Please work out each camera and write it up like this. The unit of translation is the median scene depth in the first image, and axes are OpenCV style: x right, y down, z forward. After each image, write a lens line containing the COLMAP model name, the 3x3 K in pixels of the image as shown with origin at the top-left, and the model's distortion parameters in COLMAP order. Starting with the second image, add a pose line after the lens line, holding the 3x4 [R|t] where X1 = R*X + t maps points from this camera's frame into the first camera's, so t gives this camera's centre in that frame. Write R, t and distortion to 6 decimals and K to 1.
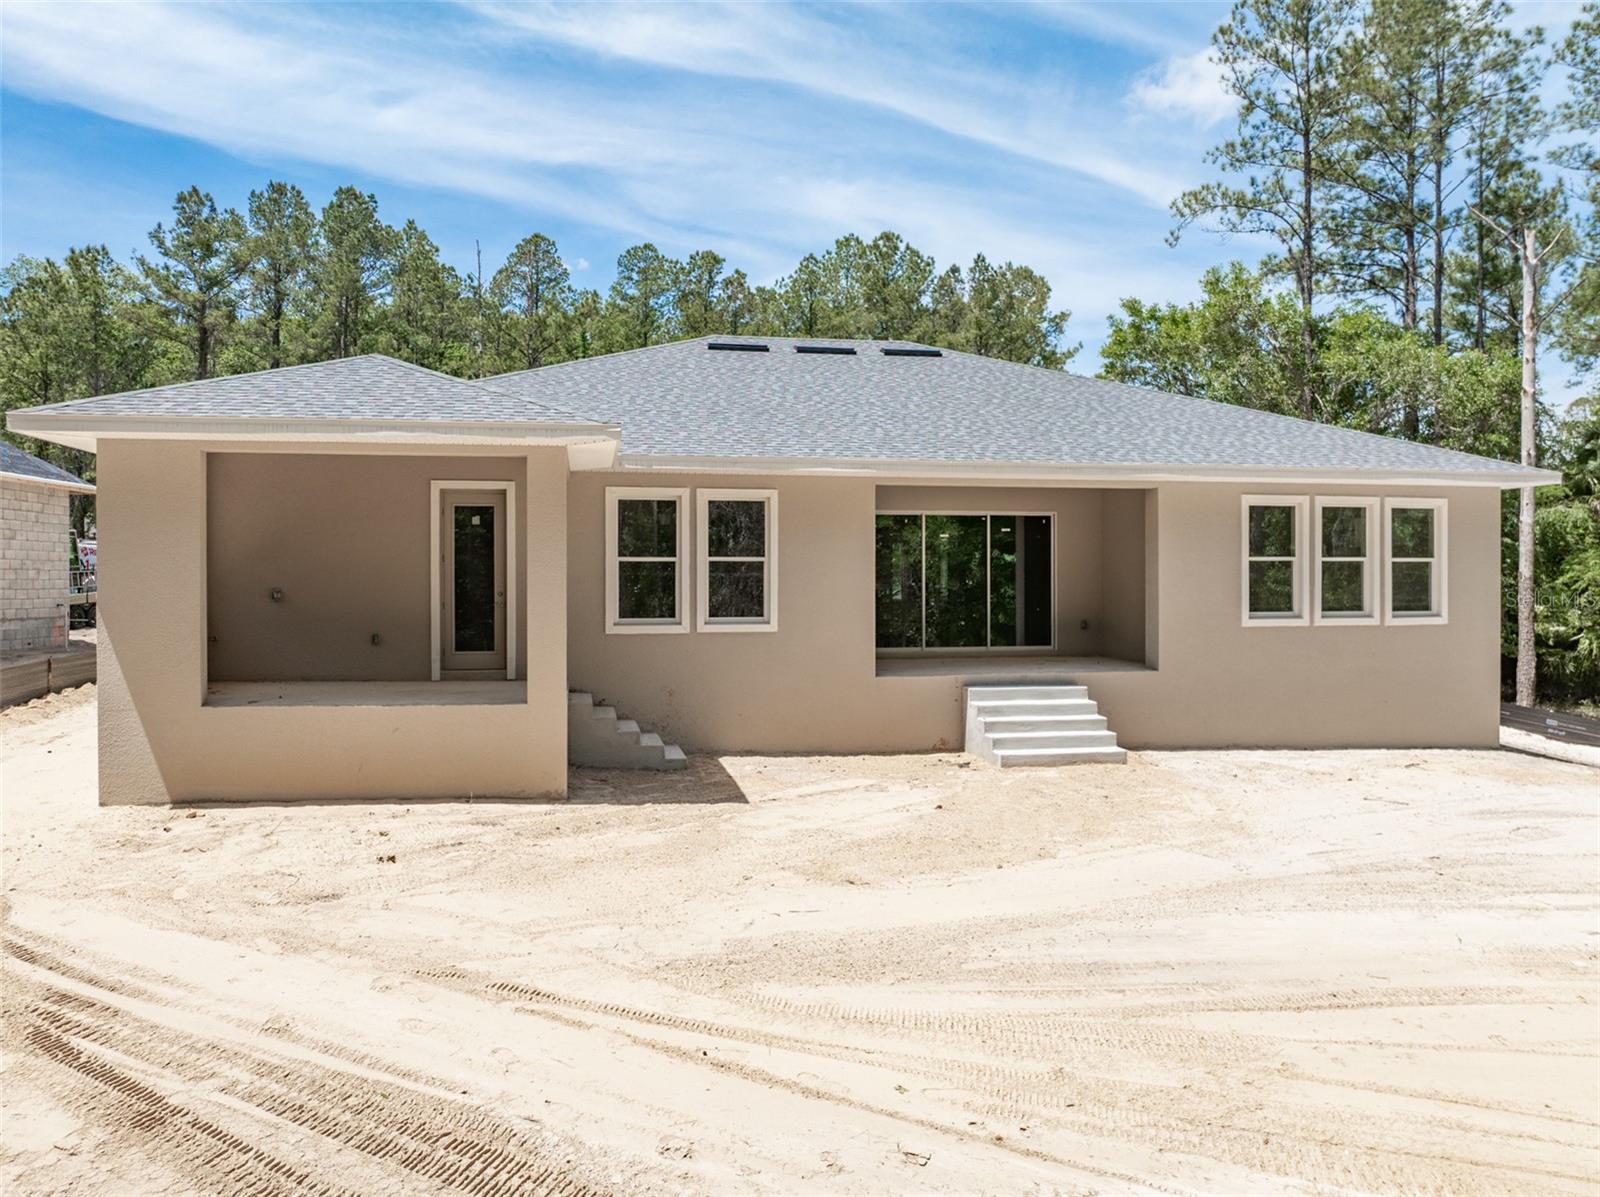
lens RADIAL K [[1107.3, 0, 764.2], [0, 1107.3, 562.9], [0, 0, 1]] dist [-0.008843, 0.001500]
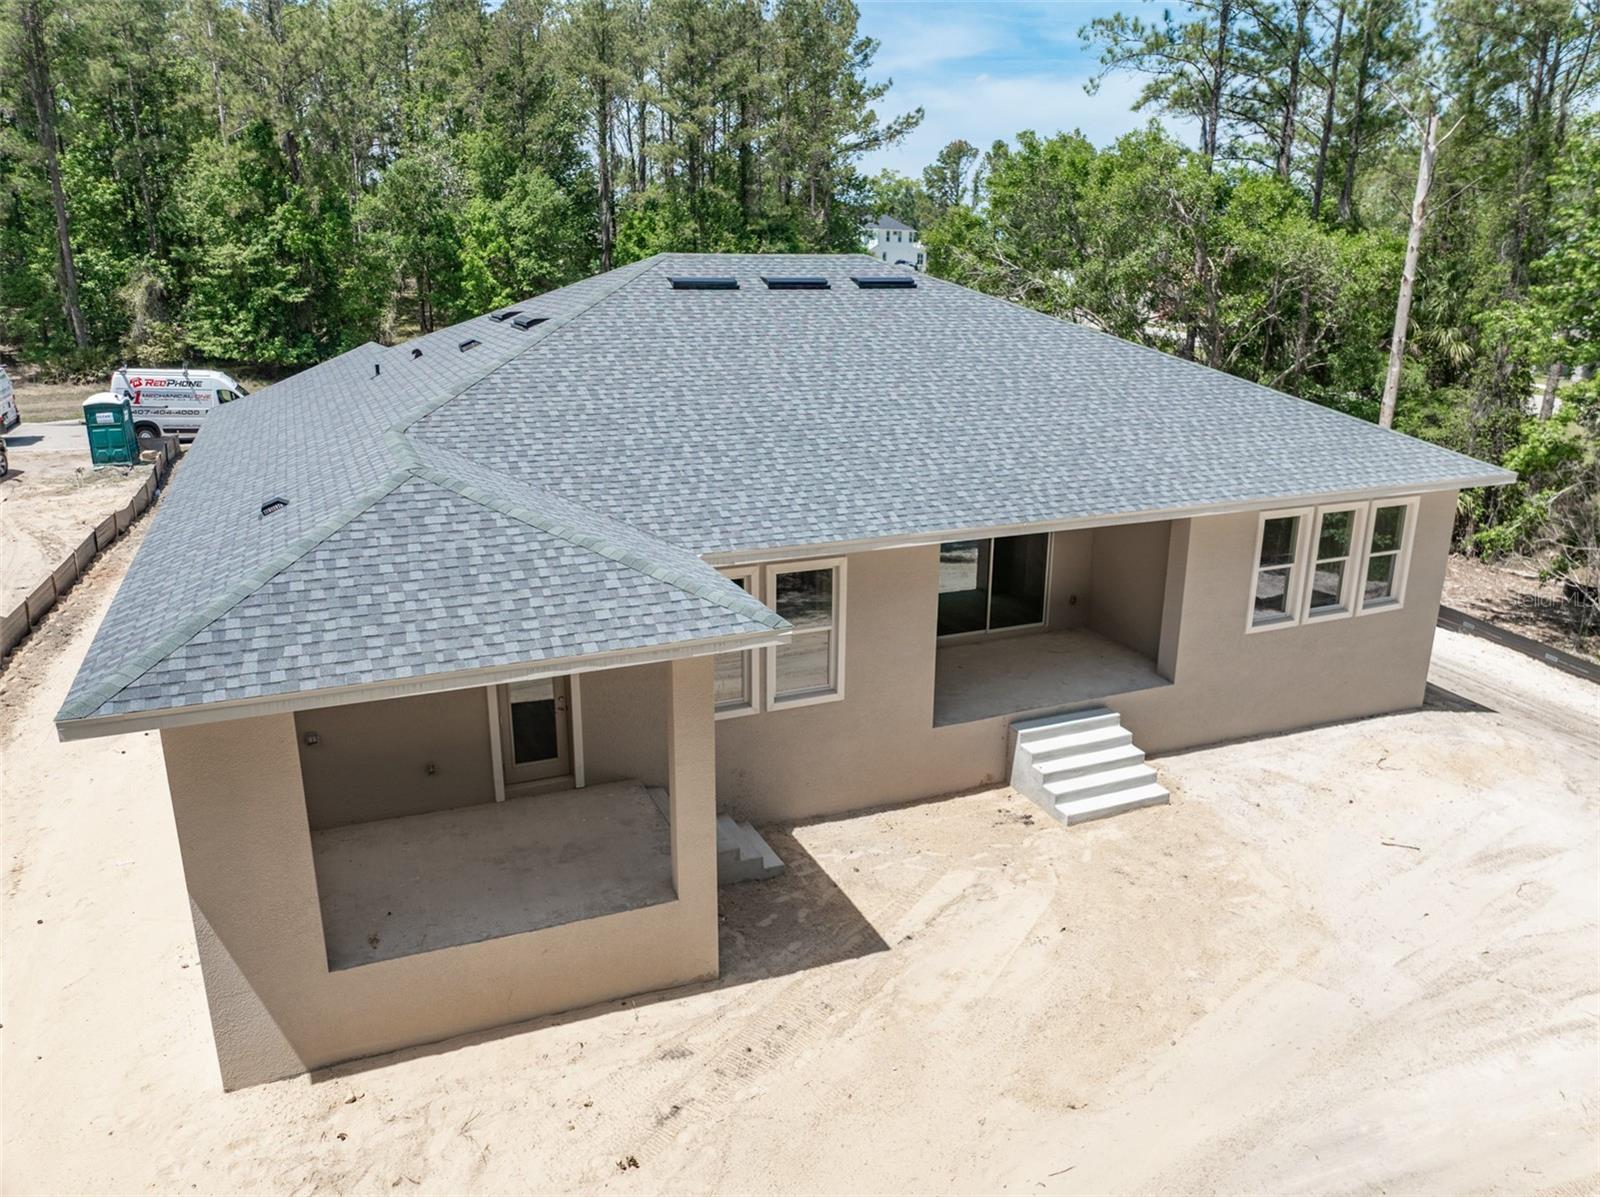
lens RADIAL K [[1113.1, 0, 800.0], [0, 1113.1, 598.5], [0, 0, 1]] dist [-0.004574, -0.003799]
pose [[0.973580, -0.055876, 0.221406, -0.224439], [-0.006240, 0.962728, 0.270400, -0.271266], [-0.228262, -0.264637, 0.936944, 0.117181]]
